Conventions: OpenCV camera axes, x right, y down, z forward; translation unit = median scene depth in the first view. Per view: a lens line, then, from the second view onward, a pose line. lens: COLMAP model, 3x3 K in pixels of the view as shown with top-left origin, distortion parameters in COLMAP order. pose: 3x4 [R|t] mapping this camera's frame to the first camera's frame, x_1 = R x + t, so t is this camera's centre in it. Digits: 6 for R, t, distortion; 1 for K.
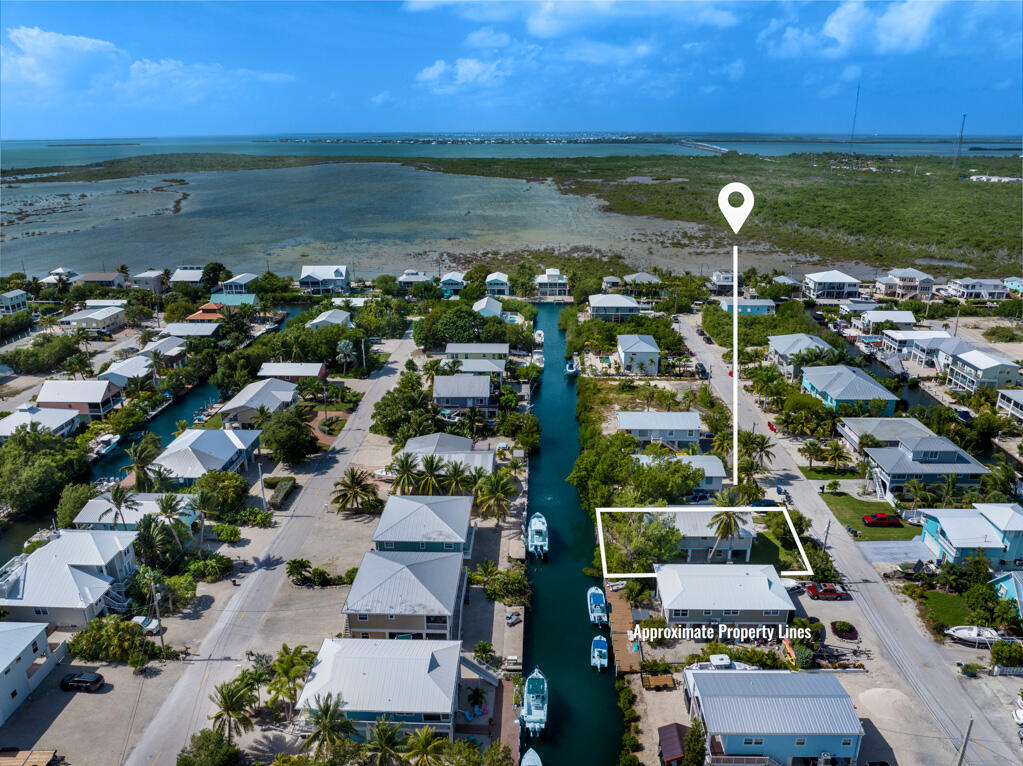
lens RADIAL K [[719.3, 0, 512.8], [0, 719.3, 343.7], [0, 0, 1]] dist [-0.035761, 0.002197]
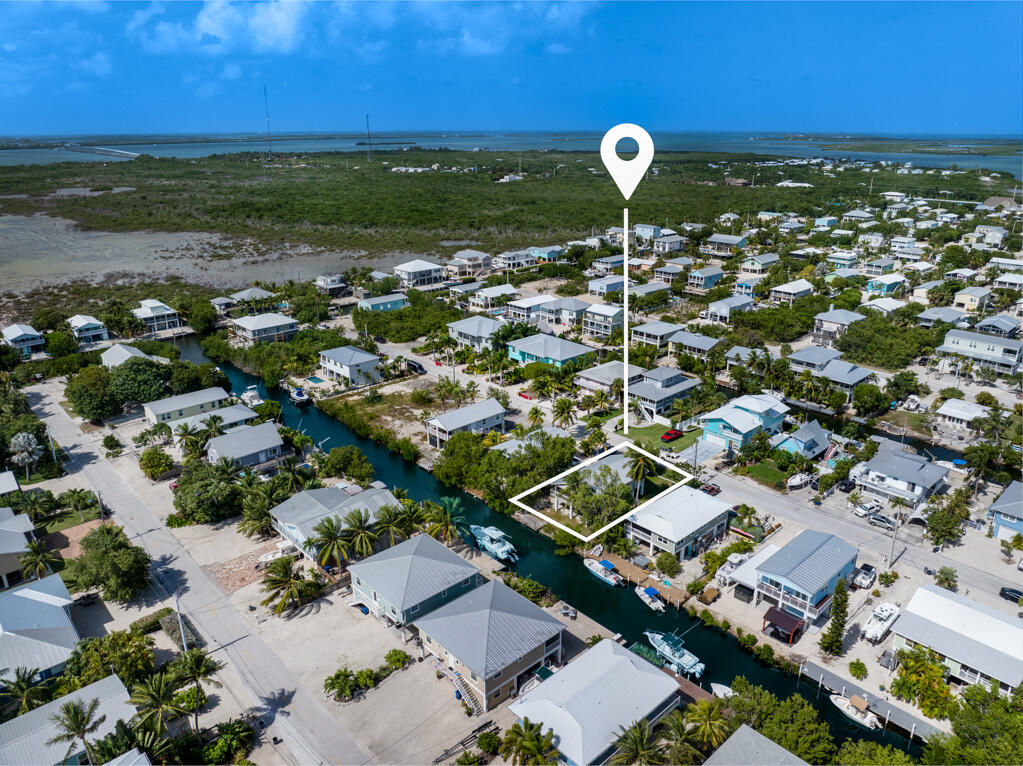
lens RADIAL K [[719.9, 0, 511.5], [0, 719.9, 383.0], [0, 0, 1]] dist [-0.029403, 0.000850]
pose [[0.715410, -0.234602, 0.658142, -0.314540], [0.201714, 0.971186, 0.126923, -0.042074], [-0.668954, 0.041955, 0.742119, 0.125839]]
